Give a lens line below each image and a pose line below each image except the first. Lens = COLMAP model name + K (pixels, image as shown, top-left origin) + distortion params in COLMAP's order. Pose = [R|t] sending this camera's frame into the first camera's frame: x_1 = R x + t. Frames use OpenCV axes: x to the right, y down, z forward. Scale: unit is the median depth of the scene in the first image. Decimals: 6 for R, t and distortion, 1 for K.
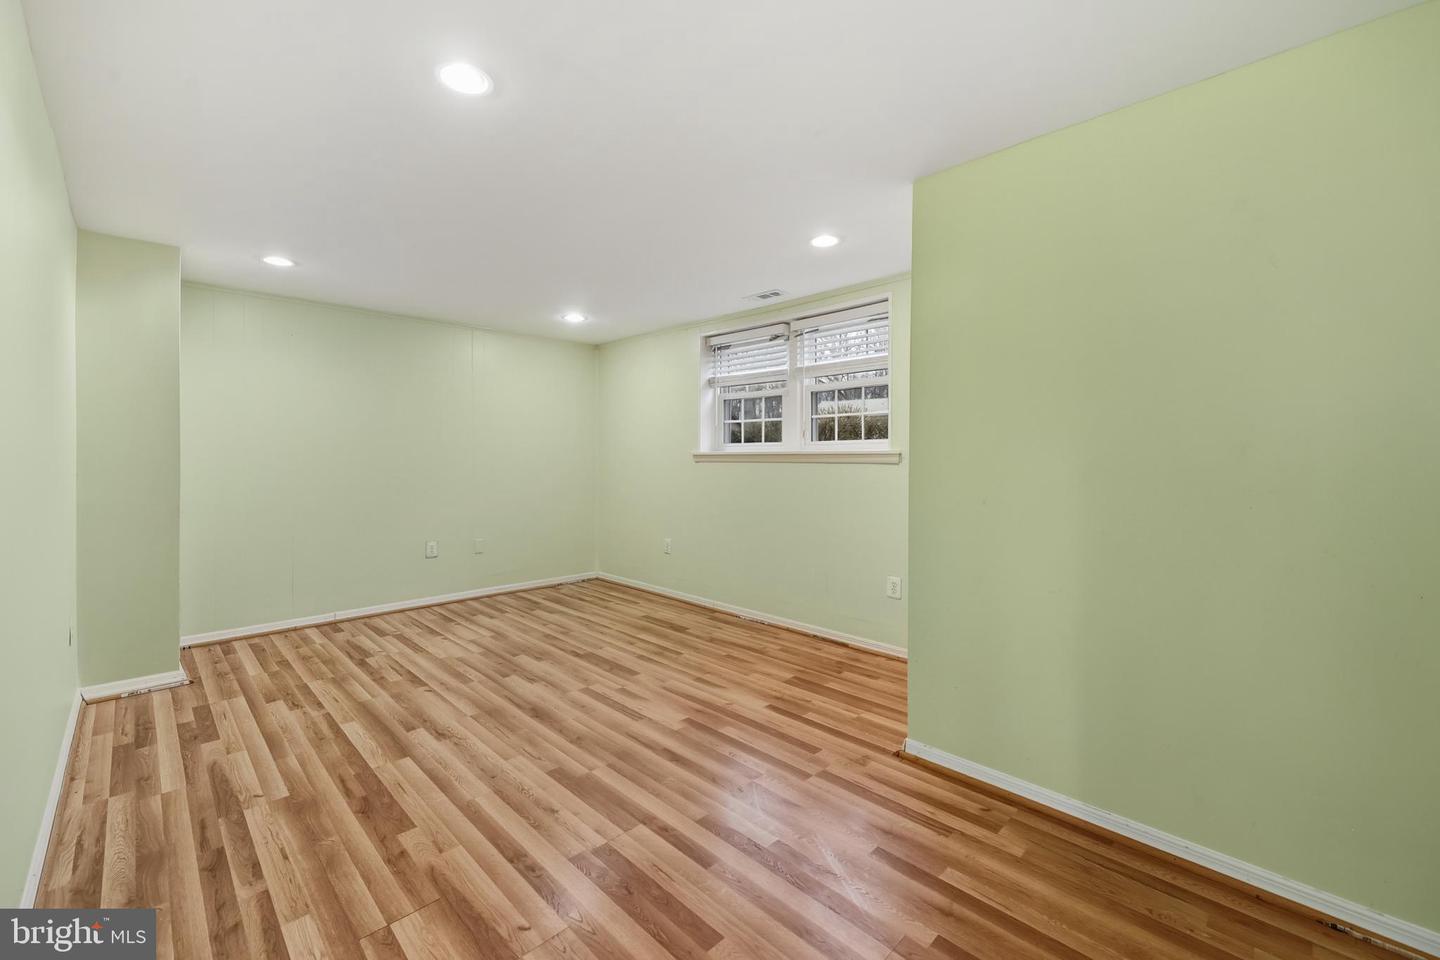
lens RADIAL K [[584.2, 0, 726.0], [0, 584.2, 464.7], [0, 0, 1]] dist [-0.000636, -0.000108]
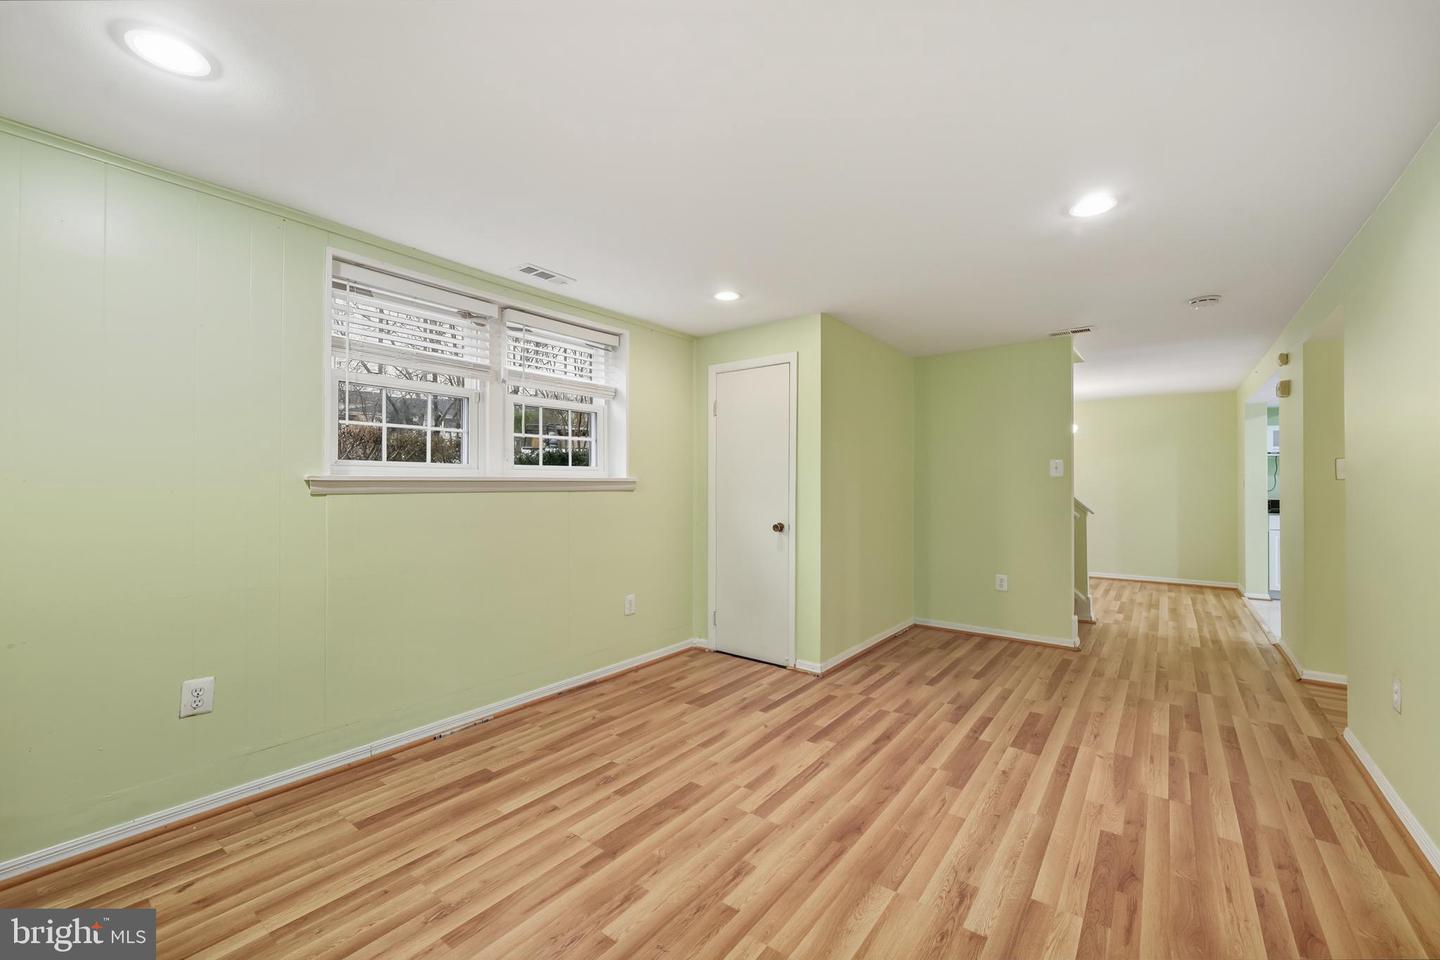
lens RADIAL K [[579.0, 0, 717.3], [0, 579.0, 485.7], [0, 0, 1]] dist [0.002758, 0.000393]
pose [[-0.118842, -0.003579, 0.992907, -0.927086], [0.010625, 0.999932, 0.004876, -0.017163], [-0.992856, 0.011129, -0.118796, 1.121384]]
